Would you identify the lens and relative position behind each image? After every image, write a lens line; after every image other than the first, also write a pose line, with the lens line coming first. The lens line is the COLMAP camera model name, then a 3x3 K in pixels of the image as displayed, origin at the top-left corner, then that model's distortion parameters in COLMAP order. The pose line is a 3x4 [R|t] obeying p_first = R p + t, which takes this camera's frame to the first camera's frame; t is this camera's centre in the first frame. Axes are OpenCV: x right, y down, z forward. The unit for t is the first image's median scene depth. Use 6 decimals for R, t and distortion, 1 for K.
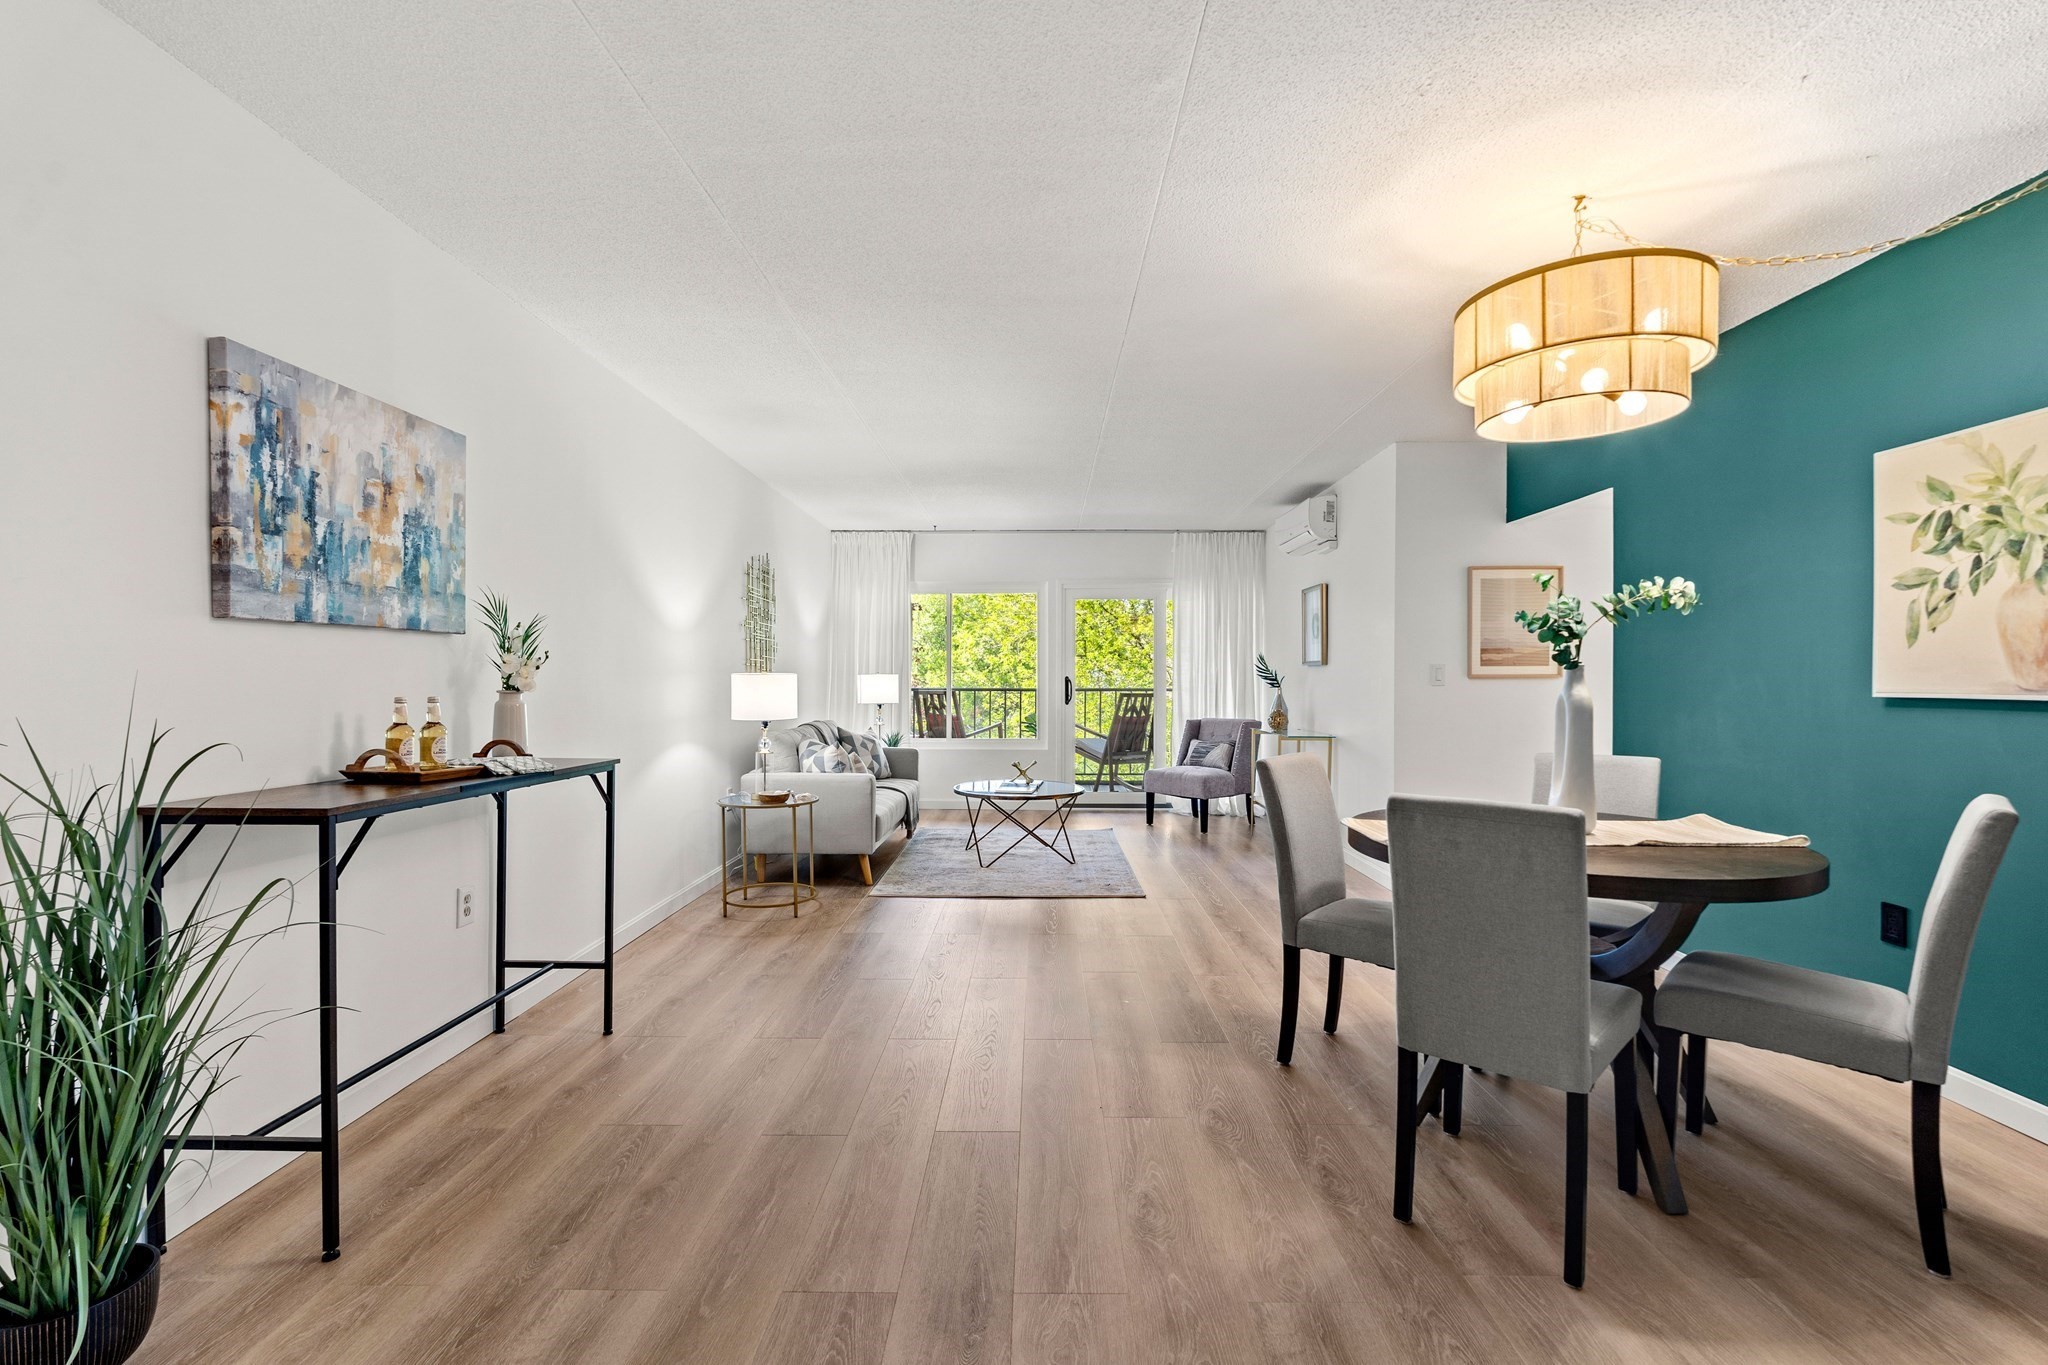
lens RADIAL K [[923.8, 0, 1045.7], [0, 923.8, 686.5], [0, 0, 1]] dist [-0.002715, 0.001051]
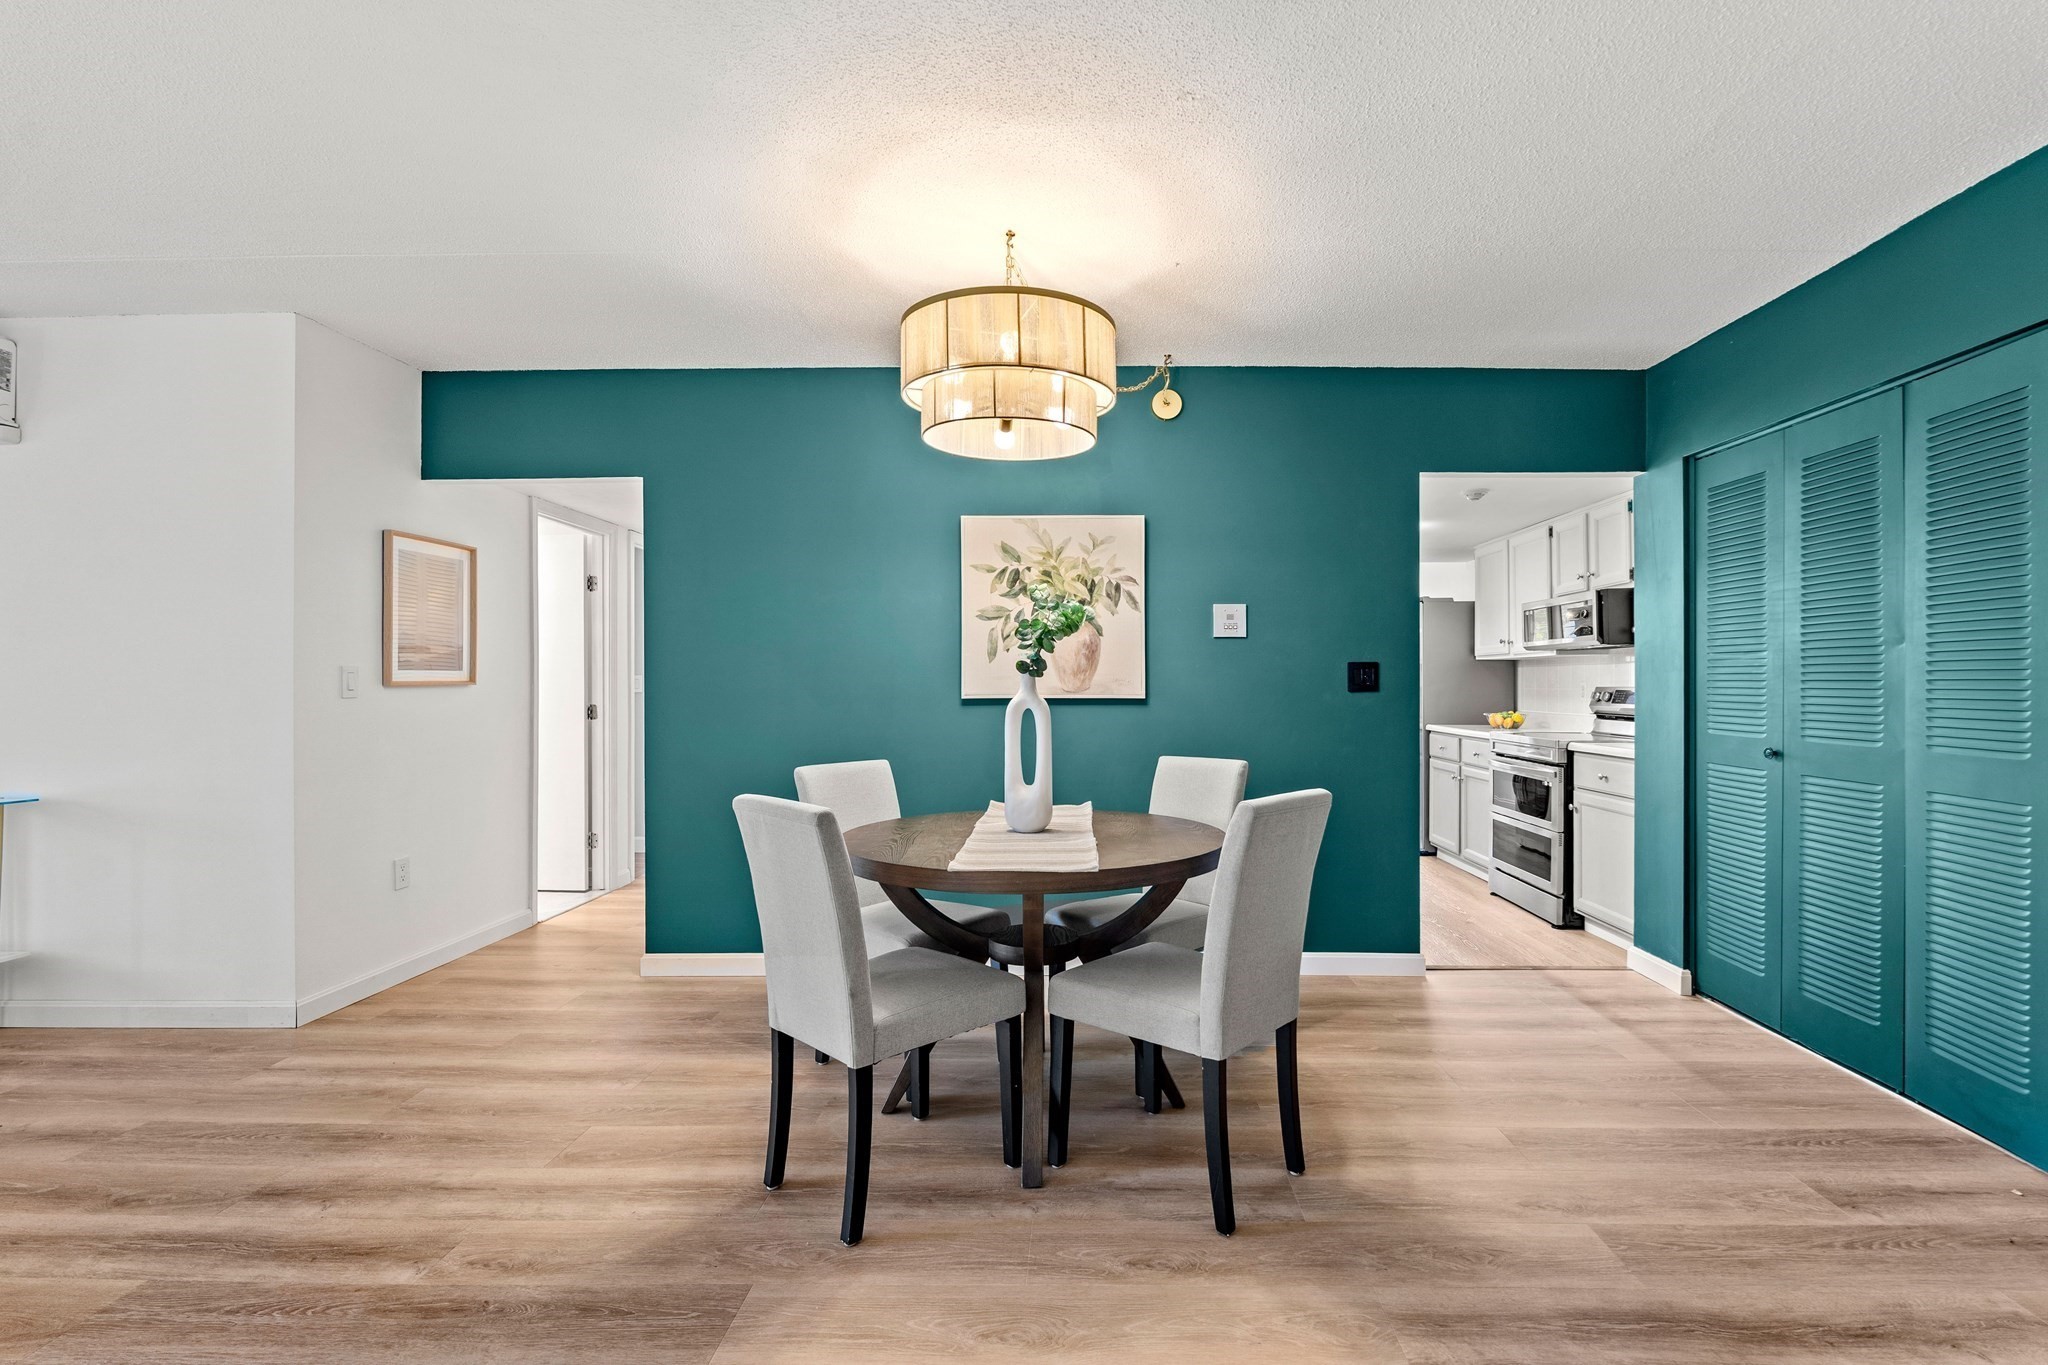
lens RADIAL K [[923.8, 0, 1086.4], [0, 923.8, 682.8], [0, 0, 1]] dist [-0.002715, 0.001051]
pose [[0.016713, -0.006185, 0.999841, -0.468731], [0.012715, 0.999901, 0.005973, -0.018699], [-0.999779, 0.012614, 0.016790, 0.867174]]
